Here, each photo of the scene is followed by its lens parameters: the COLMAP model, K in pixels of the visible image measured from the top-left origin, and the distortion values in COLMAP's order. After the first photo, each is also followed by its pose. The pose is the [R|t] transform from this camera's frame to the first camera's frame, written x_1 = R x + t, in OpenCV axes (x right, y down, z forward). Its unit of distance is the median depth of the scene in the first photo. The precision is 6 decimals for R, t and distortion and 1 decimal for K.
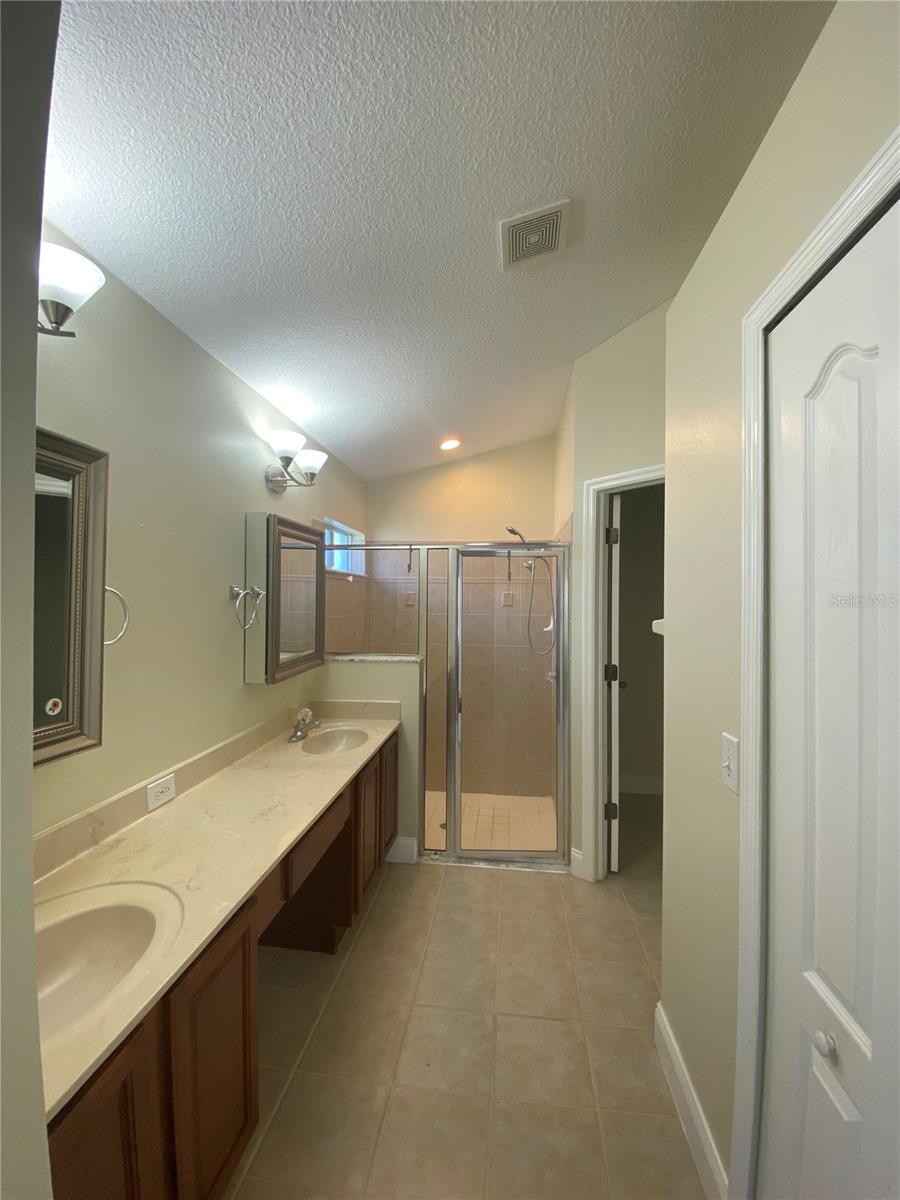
lens RADIAL K [[491.6, 0, 450.0], [0, 491.6, 600.0], [0, 0, 1]] dist [0.039944, -0.029256]
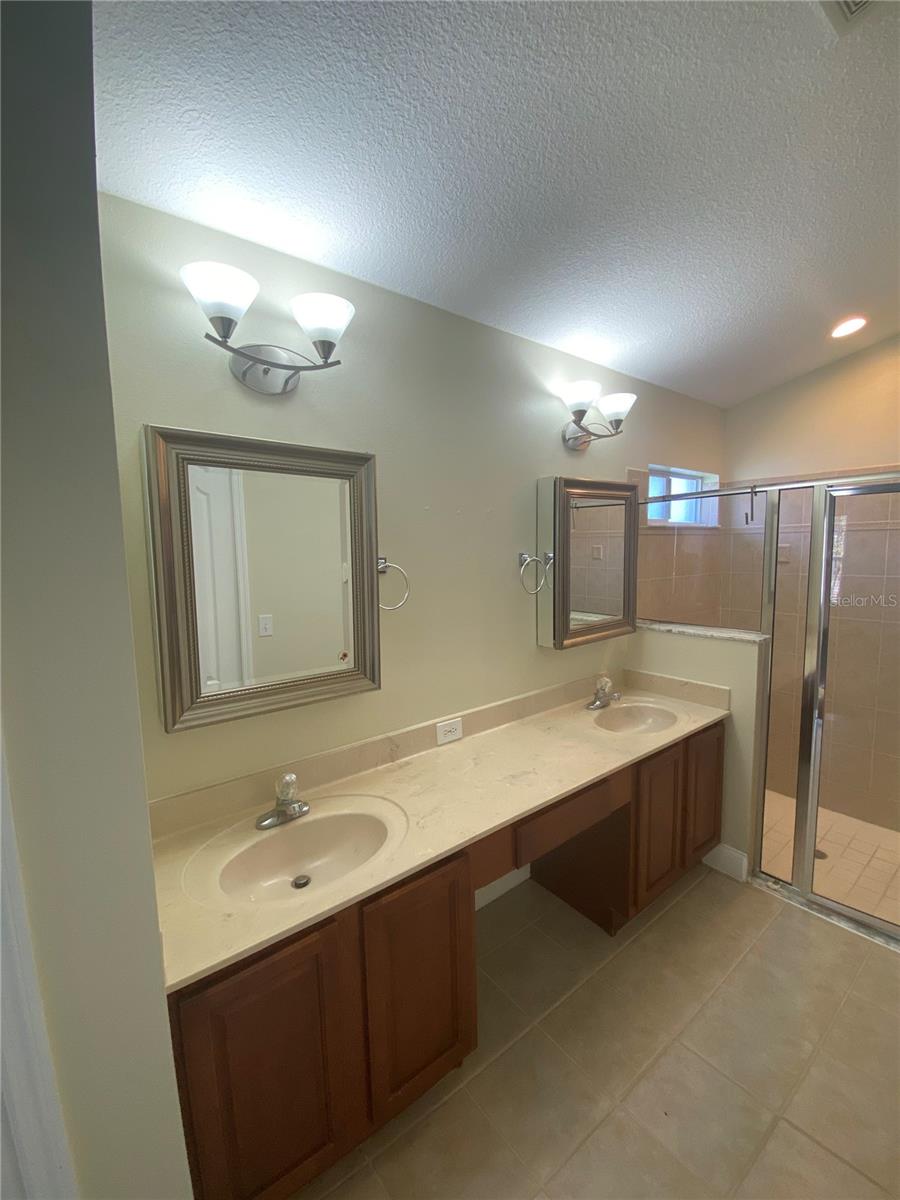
lens RADIAL K [[491.6, 0, 450.0], [0, 491.6, 600.0], [0, 0, 1]] dist [0.039944, -0.029256]
pose [[0.709395, 0.058561, -0.702374, 0.166029], [0.019500, 0.994530, 0.102615, -0.034670], [0.704541, -0.086490, 0.704373, 0.140573]]
